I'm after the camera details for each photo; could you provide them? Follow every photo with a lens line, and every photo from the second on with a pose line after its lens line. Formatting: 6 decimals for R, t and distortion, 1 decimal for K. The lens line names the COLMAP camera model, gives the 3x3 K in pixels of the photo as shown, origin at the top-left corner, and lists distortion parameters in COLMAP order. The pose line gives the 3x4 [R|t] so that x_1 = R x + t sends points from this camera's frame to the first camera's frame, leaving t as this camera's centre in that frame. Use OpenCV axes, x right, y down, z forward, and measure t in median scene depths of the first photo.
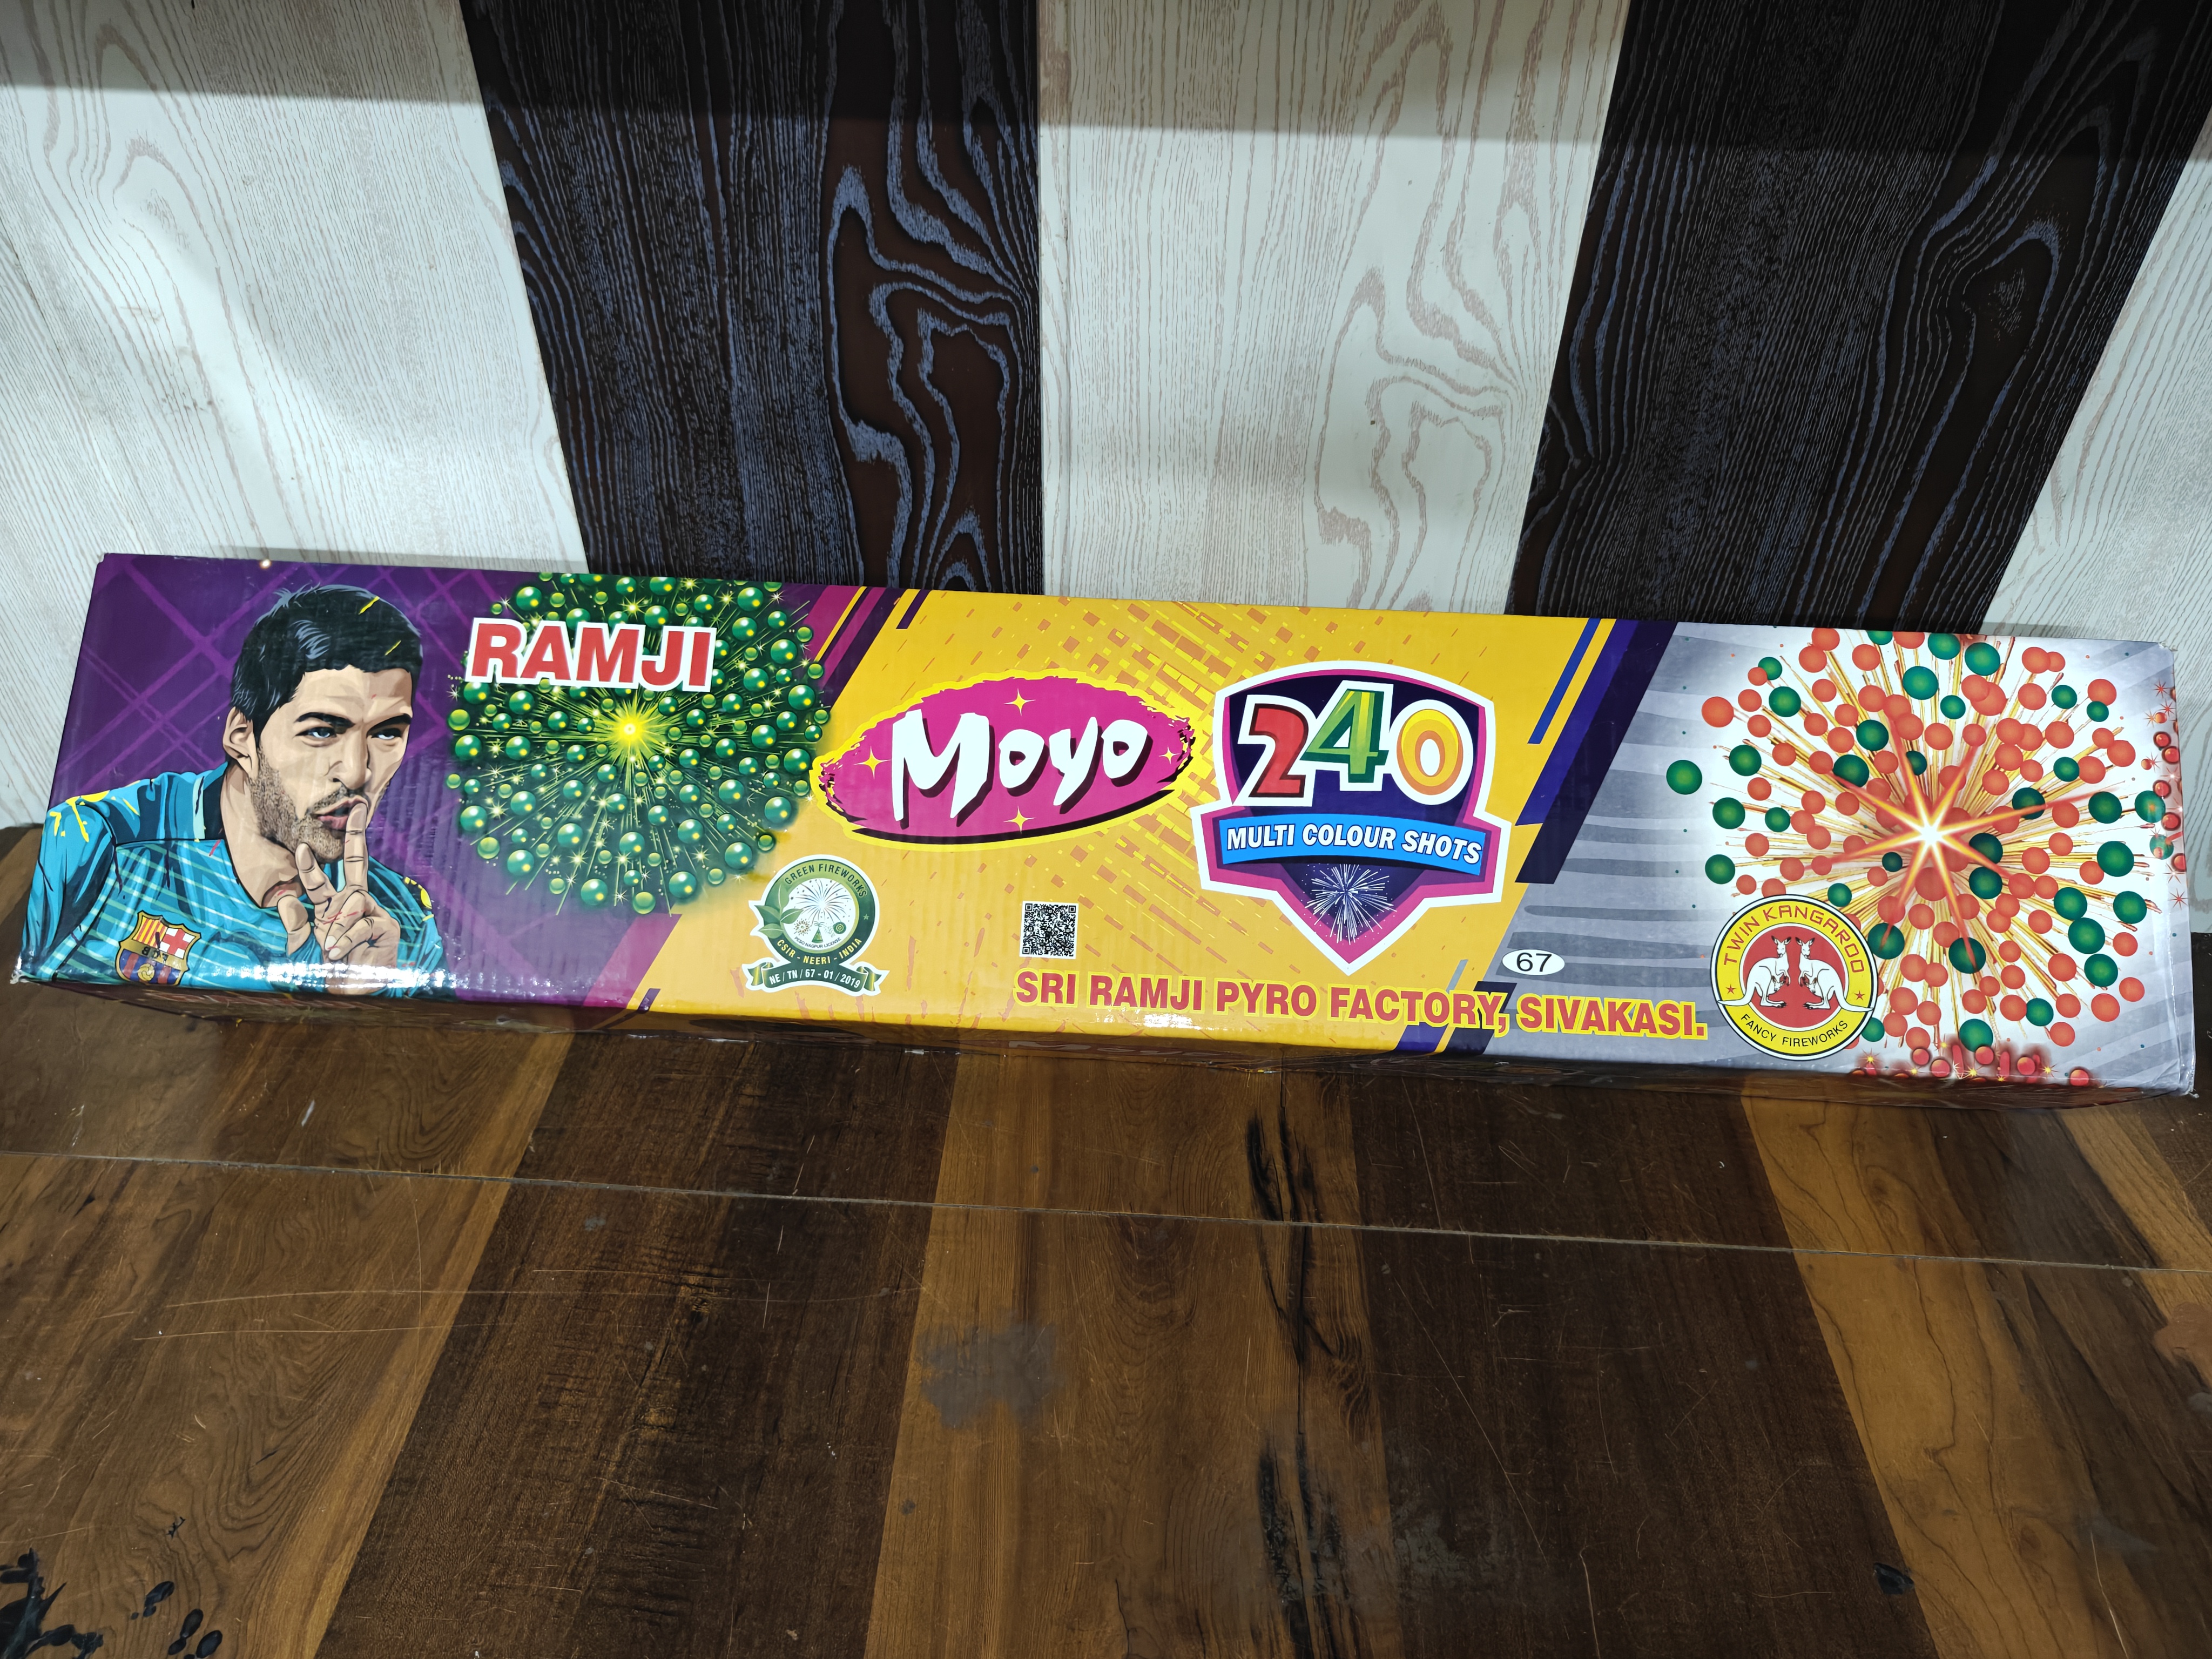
lens RADIAL K [[1533.1, 0, 1104.3], [0, 1533.1, 829.3], [0, 0, 1]] dist [-0.019051, 0.016692]
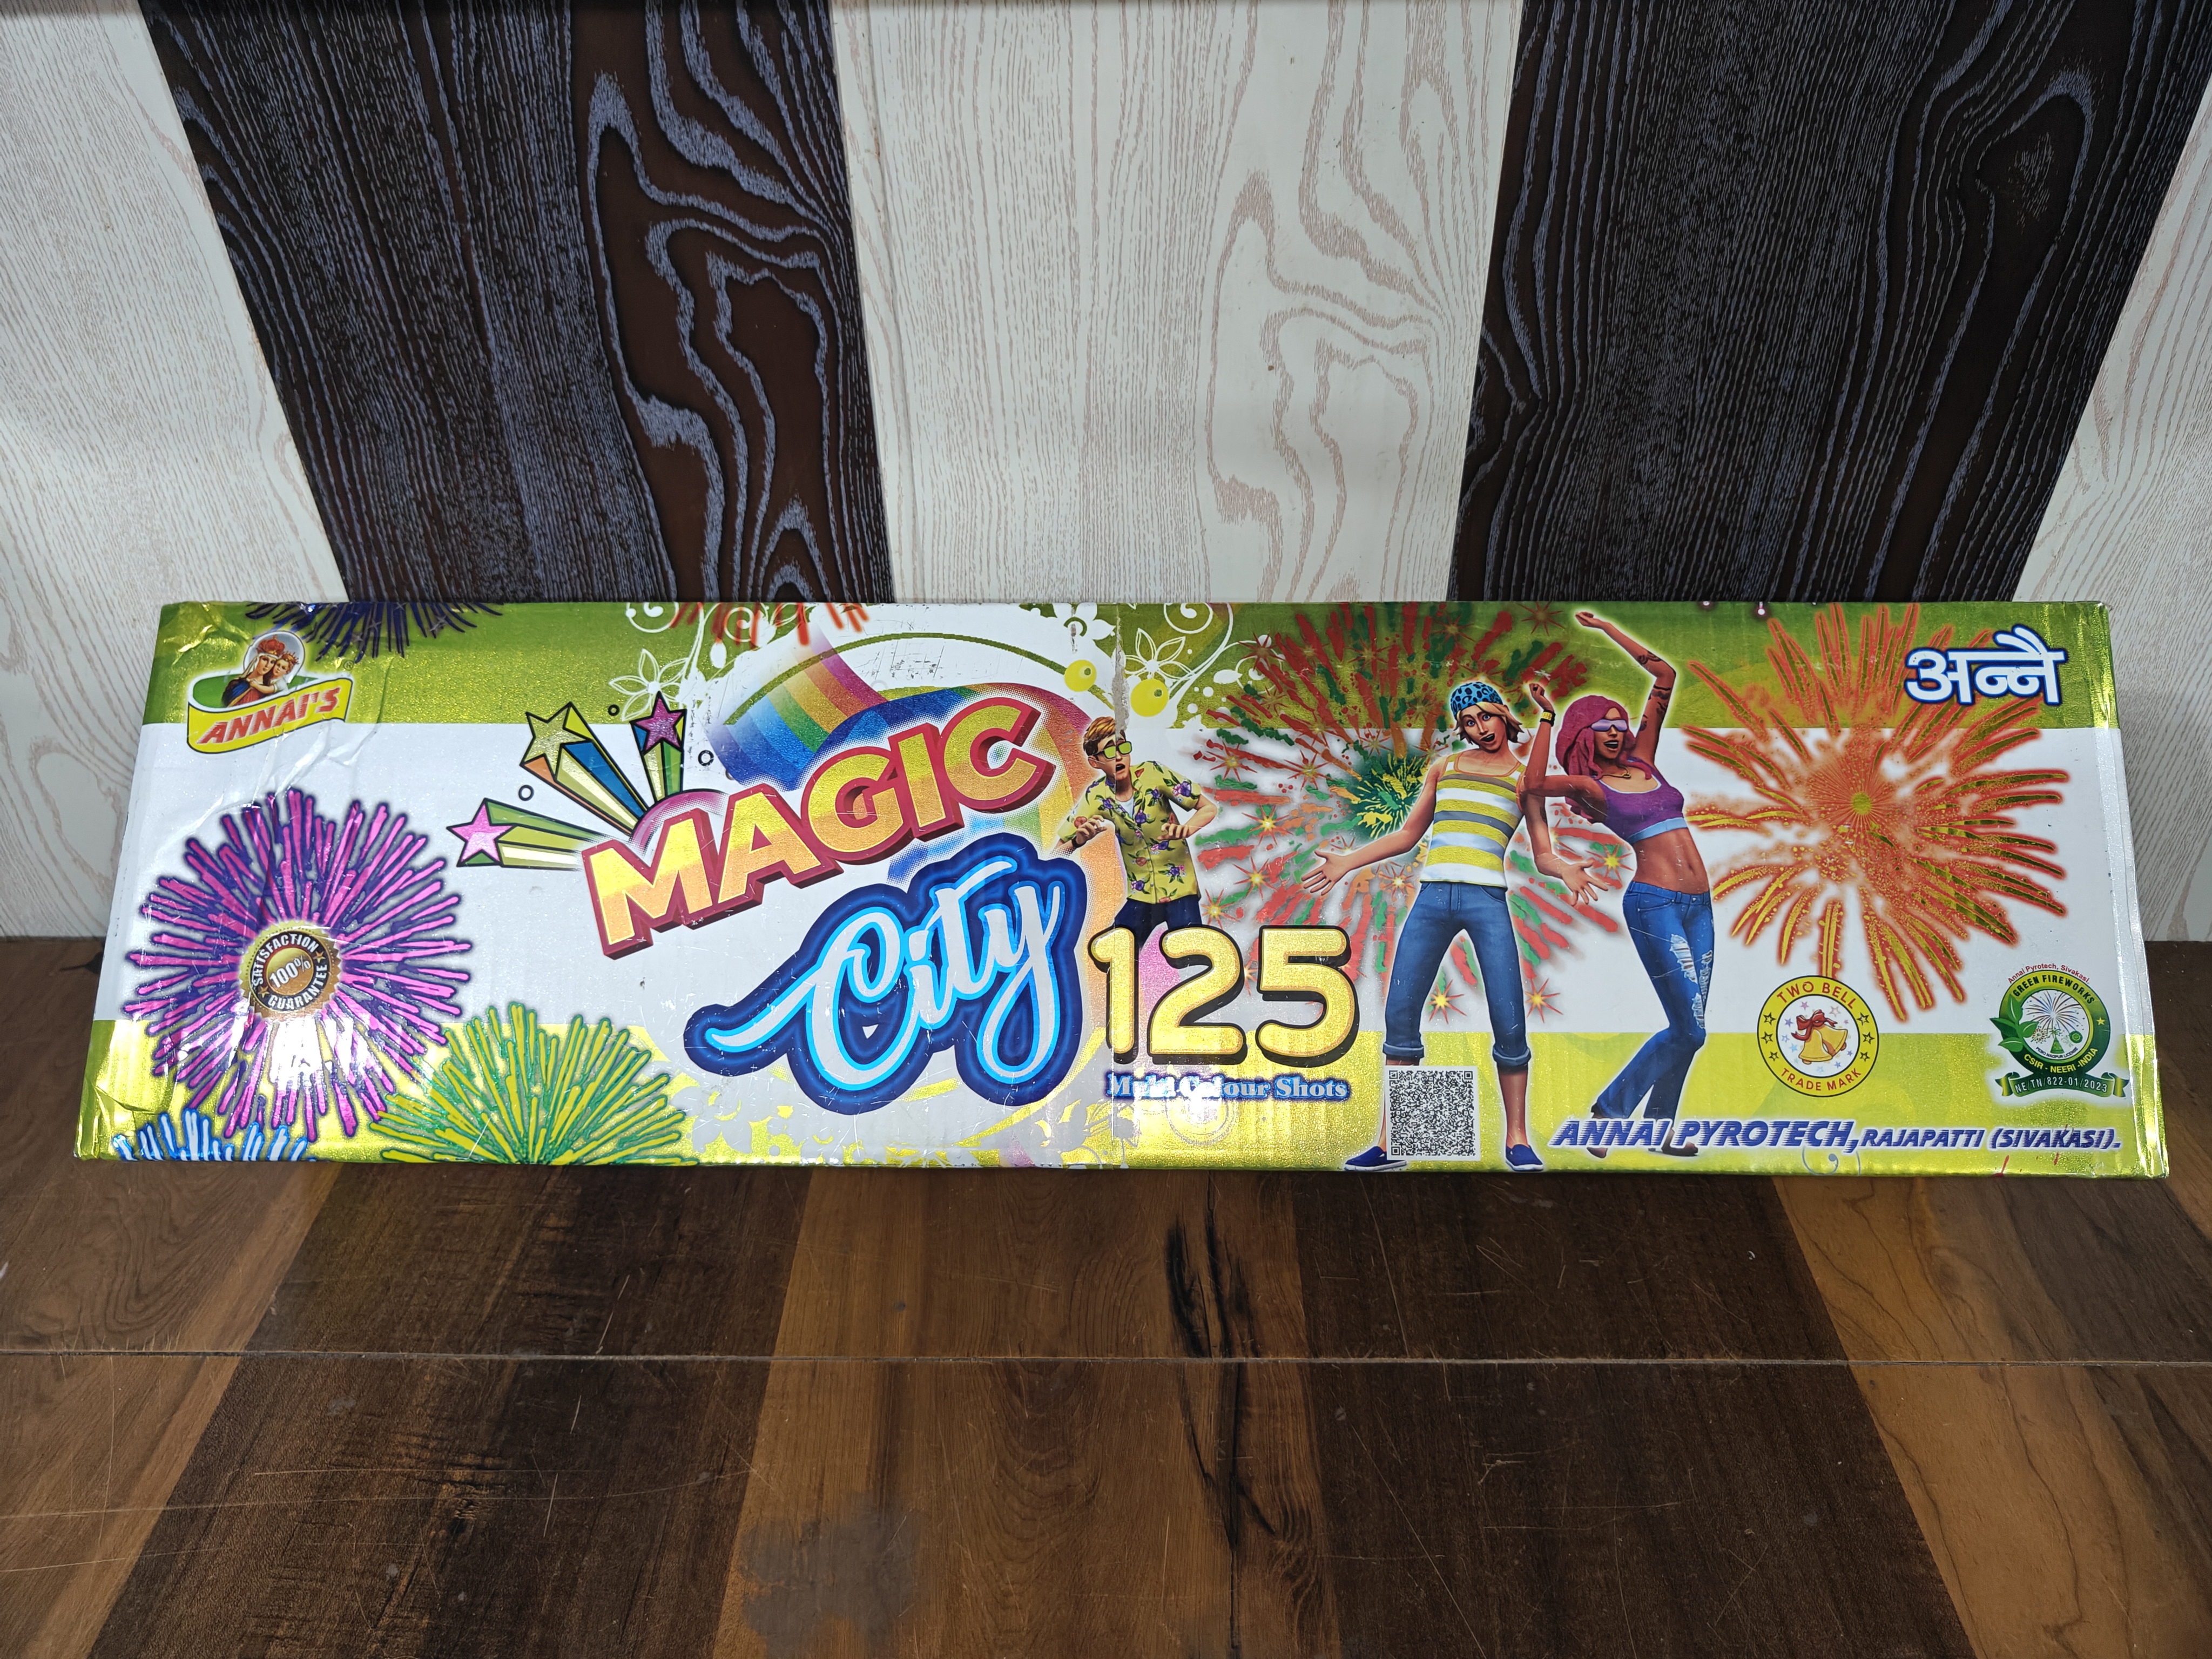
lens RADIAL K [[1533.1, 0, 1109.5], [0, 1533.1, 826.6], [0, 0, 1]] dist [-0.019051, 0.016692]
pose [[0.998805, -0.047587, 0.011146, 0.071081], [0.048045, 0.997818, -0.045285, 0.014118], [-0.008967, 0.045767, 0.998912, 0.199029]]
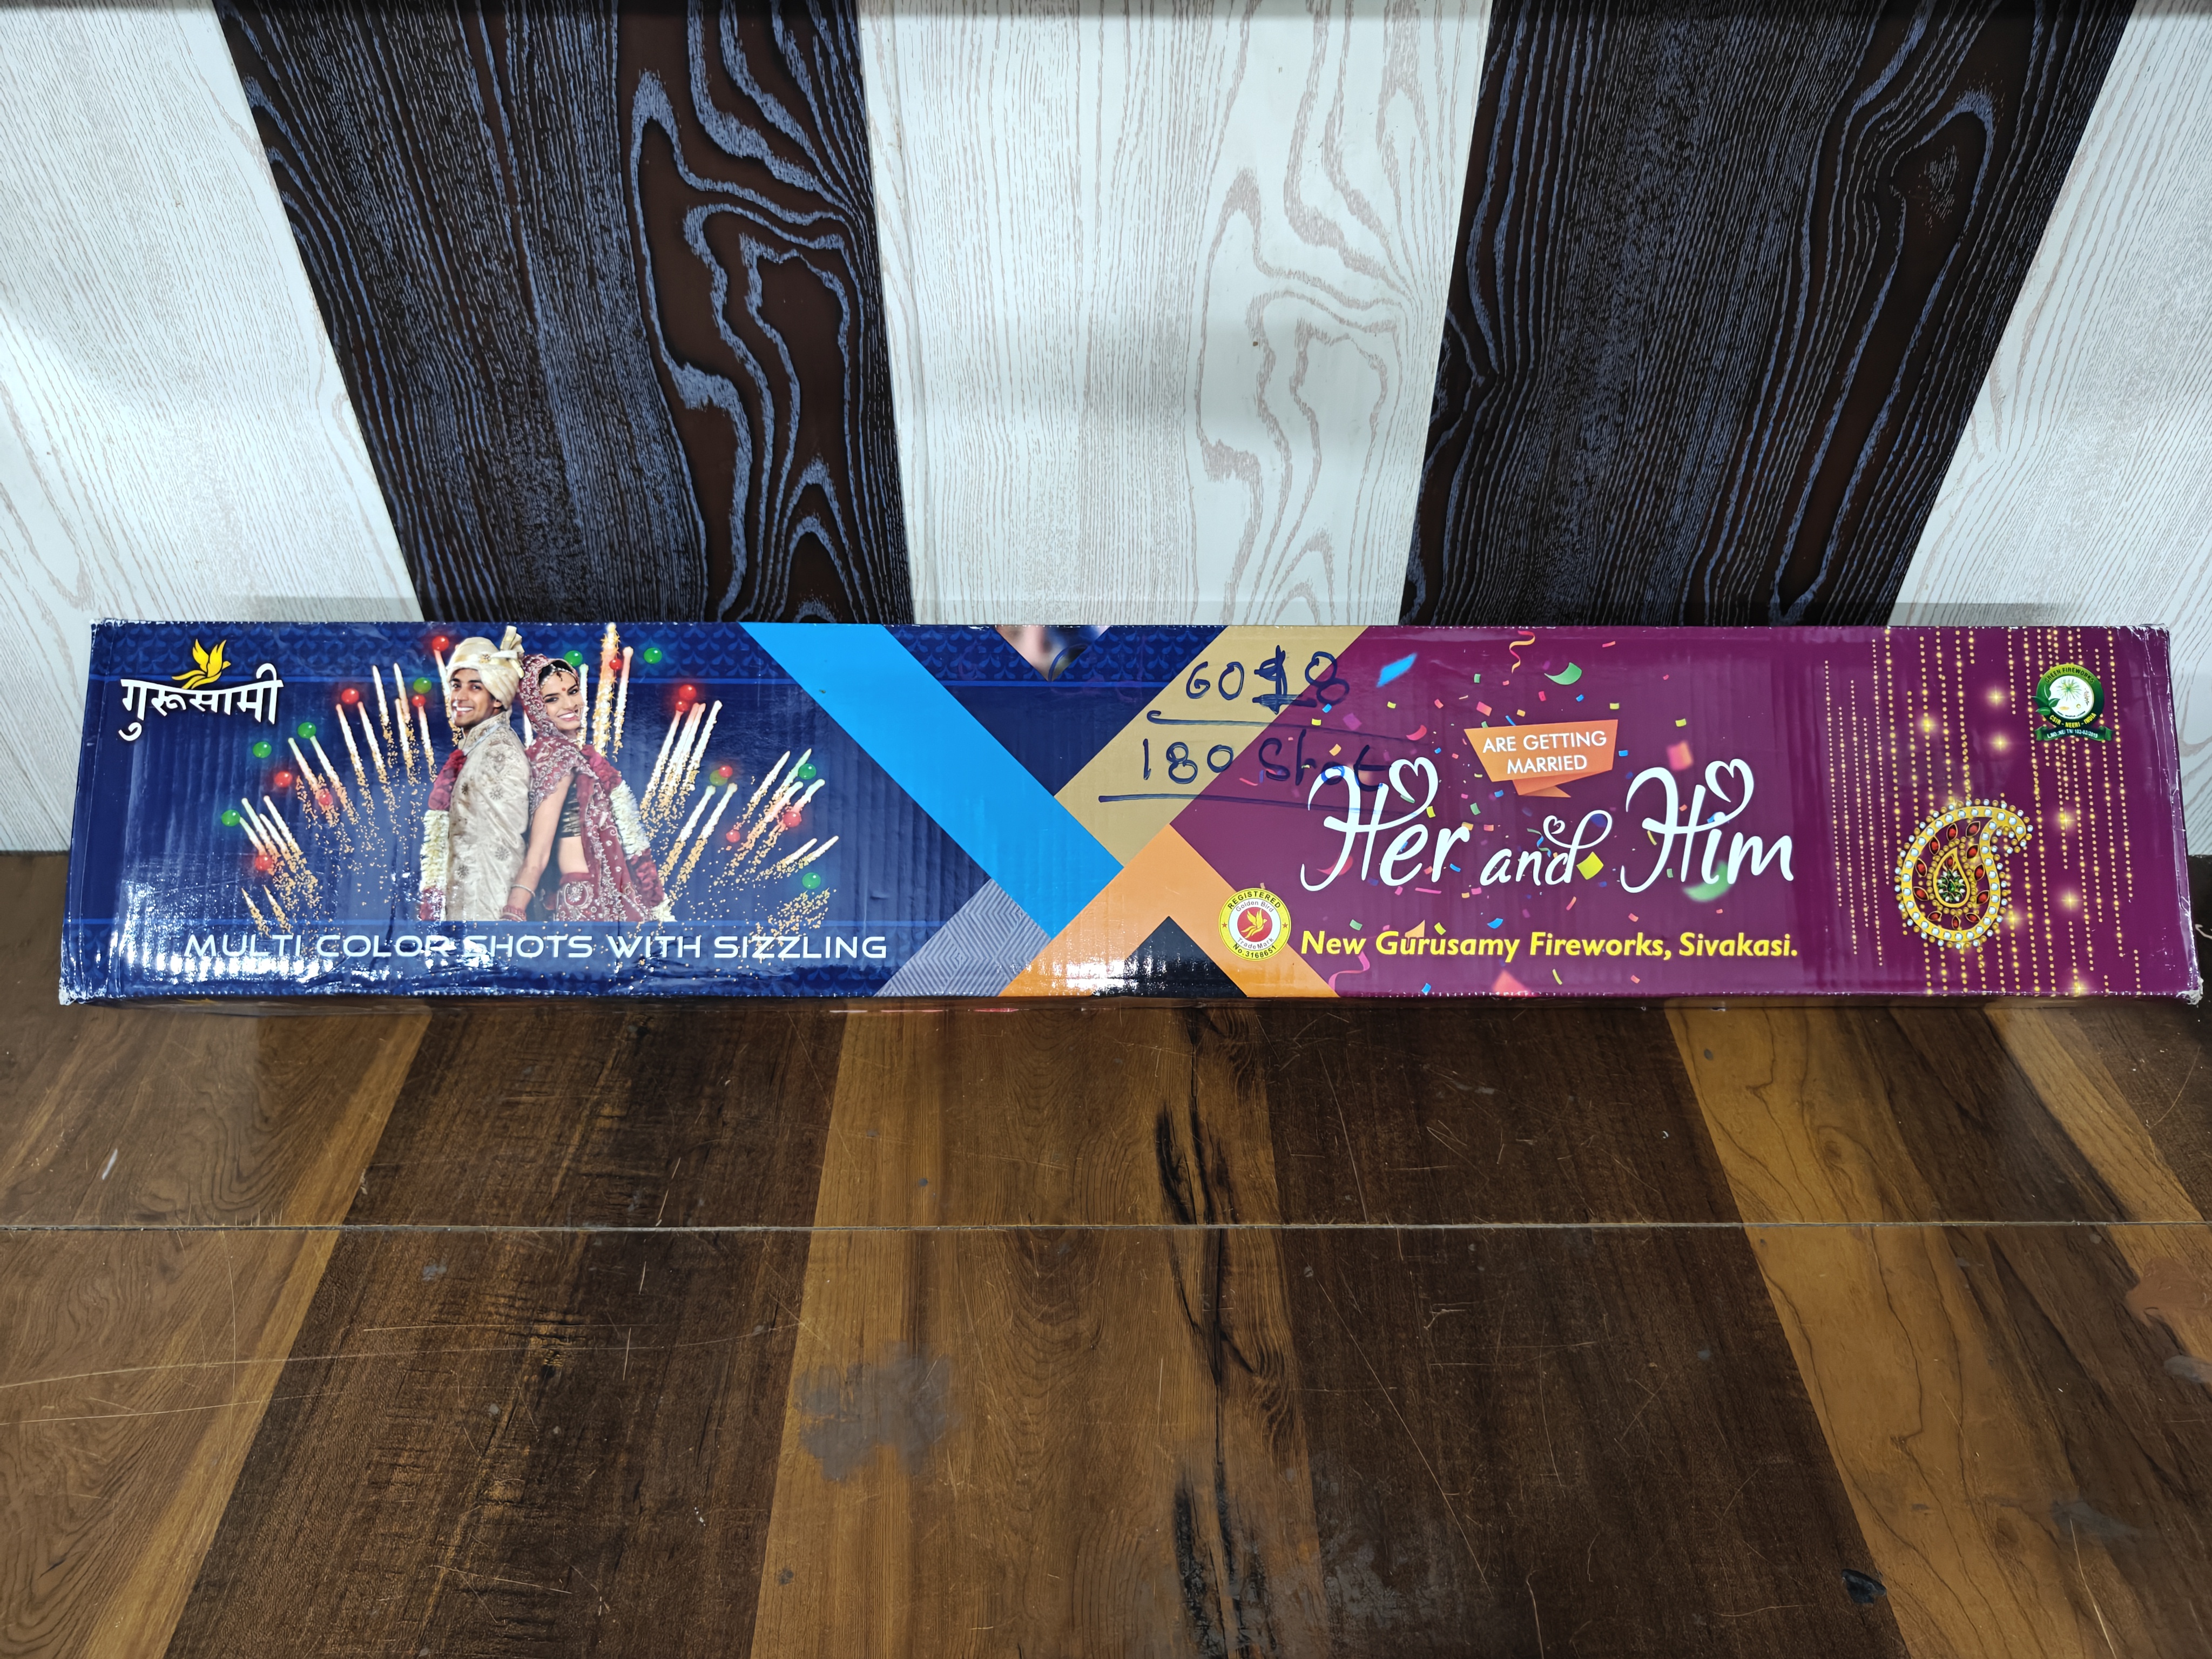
lens RADIAL K [[1533.1, 0, 1108.0], [0, 1533.1, 821.7], [0, 0, 1]] dist [-0.019051, 0.016692]
pose [[0.998141, -0.048063, 0.037467, 0.043019], [0.046958, 0.998451, 0.029845, -0.015477], [-0.038843, -0.028031, 0.998852, 0.096120]]
